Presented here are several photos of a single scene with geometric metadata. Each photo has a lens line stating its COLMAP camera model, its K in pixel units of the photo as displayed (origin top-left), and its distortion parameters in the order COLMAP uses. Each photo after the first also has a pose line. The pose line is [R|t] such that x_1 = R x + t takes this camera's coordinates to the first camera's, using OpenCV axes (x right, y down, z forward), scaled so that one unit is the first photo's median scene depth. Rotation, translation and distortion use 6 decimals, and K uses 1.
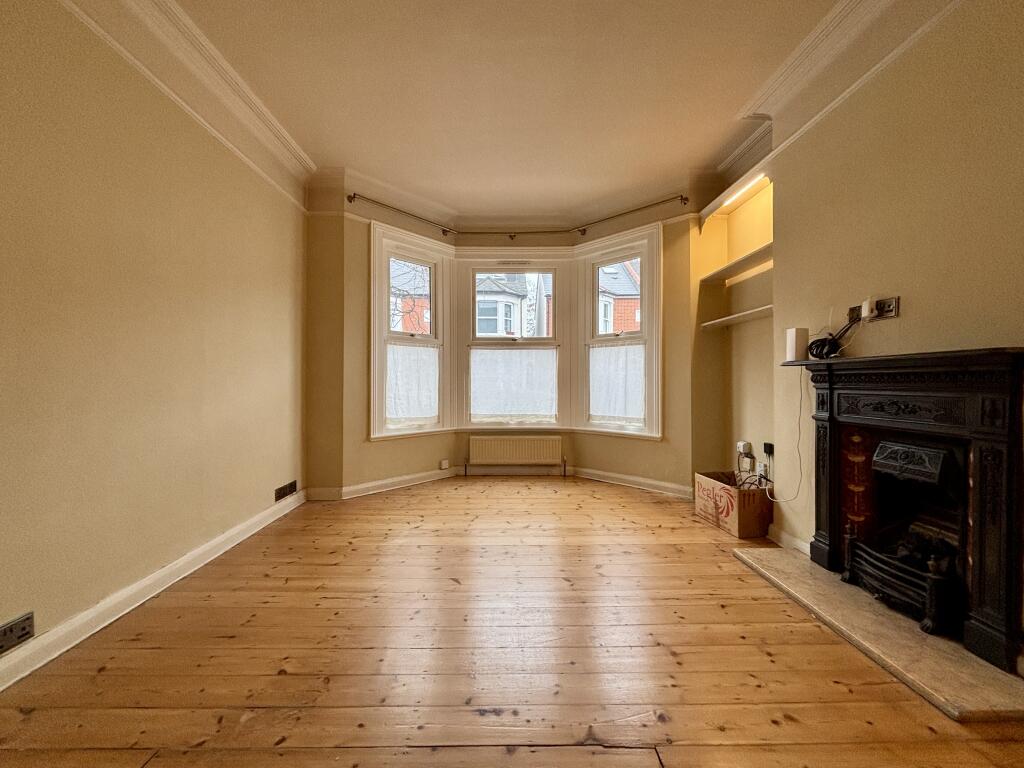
lens RADIAL K [[416.3, 0, 509.2], [0, 416.3, 382.1], [0, 0, 1]] dist [0.022944, -0.008819]
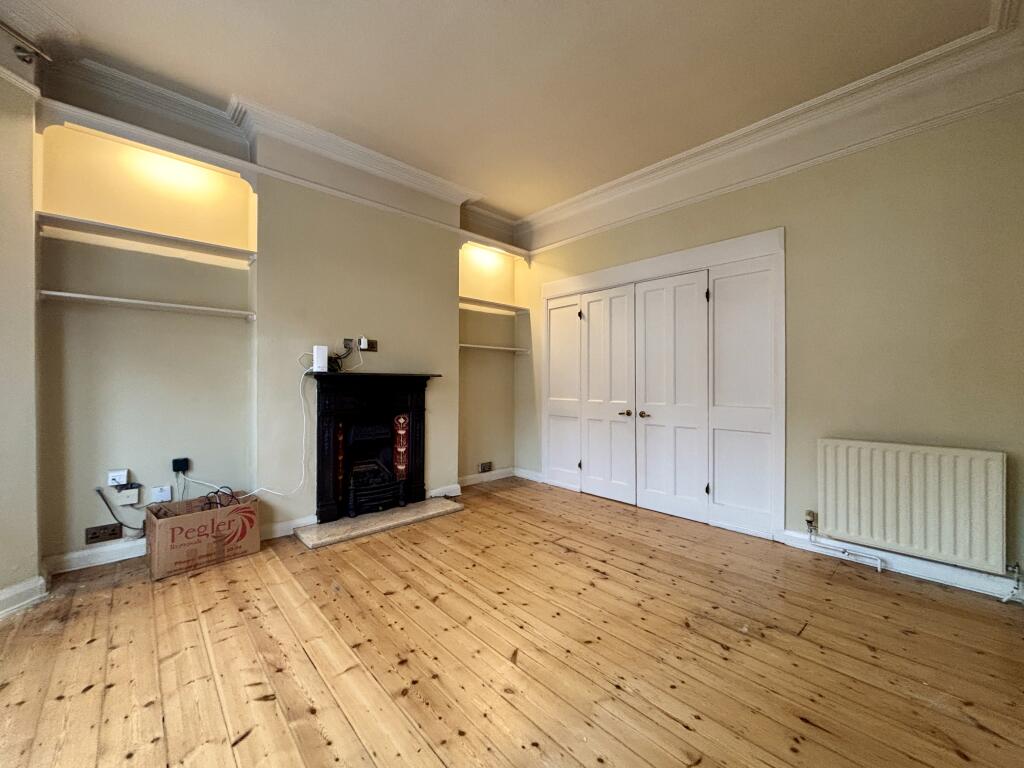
lens RADIAL K [[416.3, 0, 509.2], [0, 416.3, 382.1], [0, 0, 1]] dist [0.022944, -0.008819]
pose [[-0.668301, -0.003803, 0.743881, -0.406007], [-0.003785, 0.999991, 0.001712, -0.014603], [-0.743881, -0.001672, -0.668310, 0.900264]]
